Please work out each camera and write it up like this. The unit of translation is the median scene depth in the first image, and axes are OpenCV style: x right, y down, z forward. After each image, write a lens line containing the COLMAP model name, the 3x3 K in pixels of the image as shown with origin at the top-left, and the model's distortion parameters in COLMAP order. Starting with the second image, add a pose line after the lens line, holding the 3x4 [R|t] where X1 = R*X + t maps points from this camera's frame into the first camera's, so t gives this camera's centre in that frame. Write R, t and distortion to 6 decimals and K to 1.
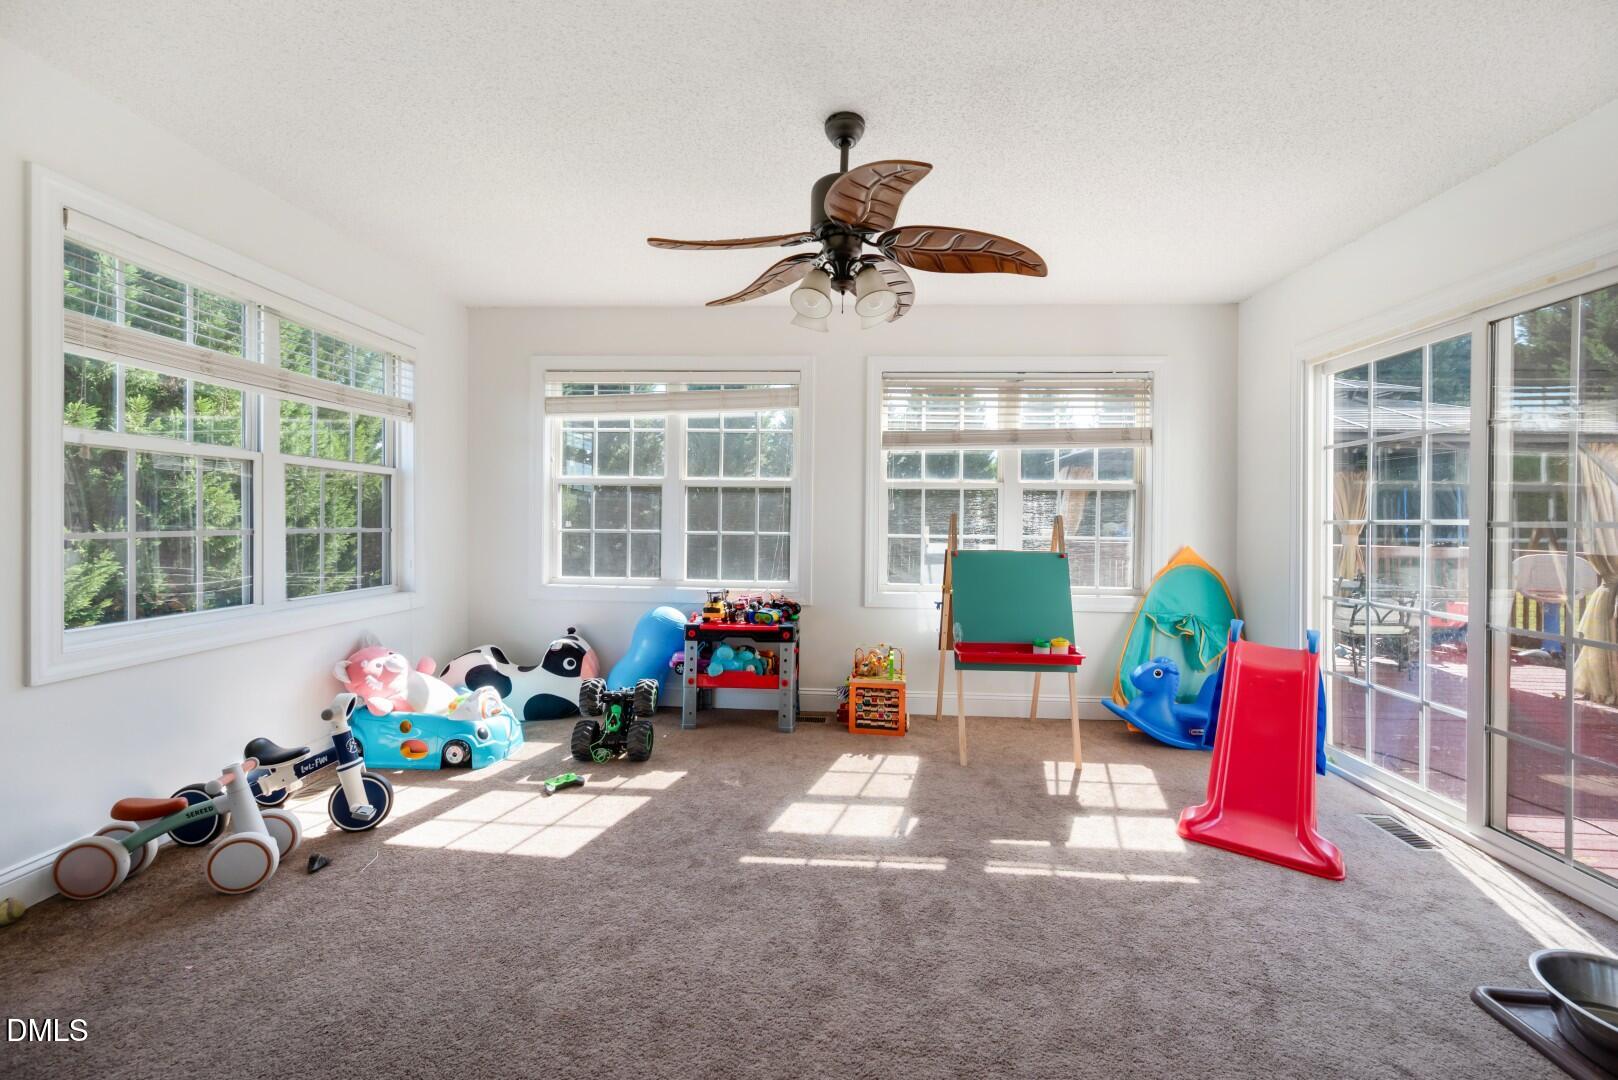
lens RADIAL K [[643.0, 0, 805.0], [0, 643.0, 517.2], [0, 0, 1]] dist [-0.001807, -0.000120]
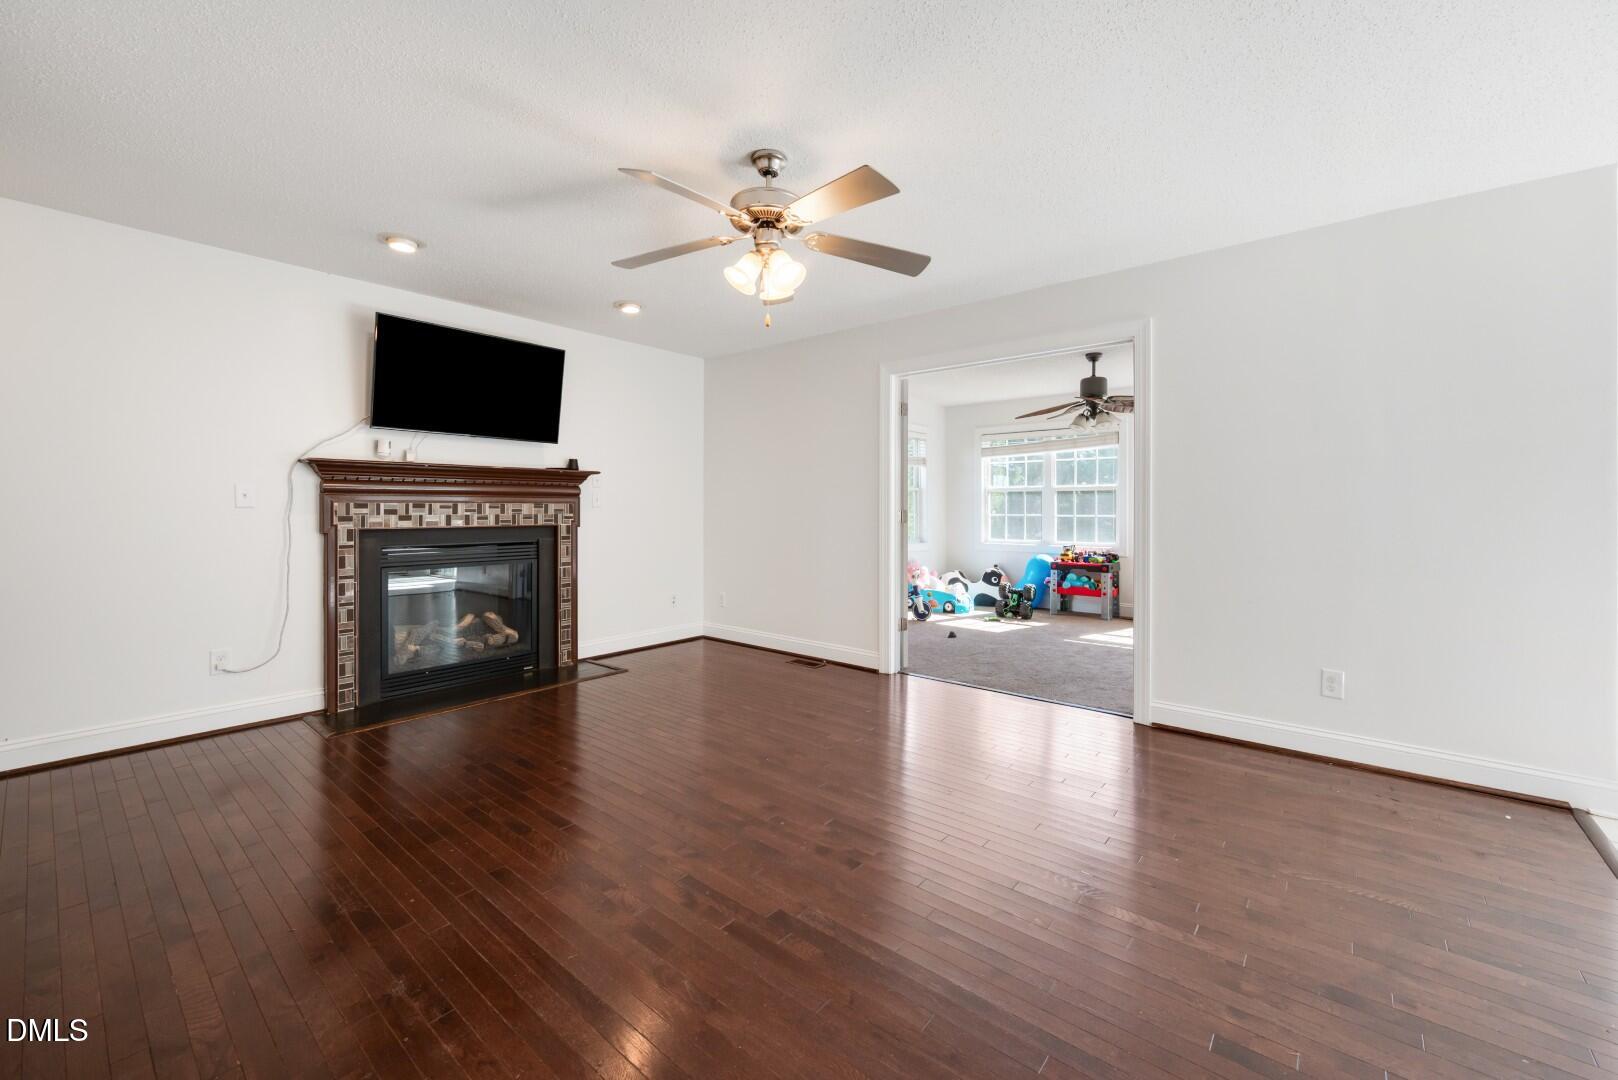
lens RADIAL K [[653.8, 0, 822.7], [0, 653.8, 517.7], [0, 0, 1]] dist [-0.004365, -0.000377]
pose [[0.816317, -0.004598, -0.577586, 0.397179], [0.012703, 0.999869, 0.009993, 0.002874], [0.577464, -0.015495, 0.816269, -1.033005]]
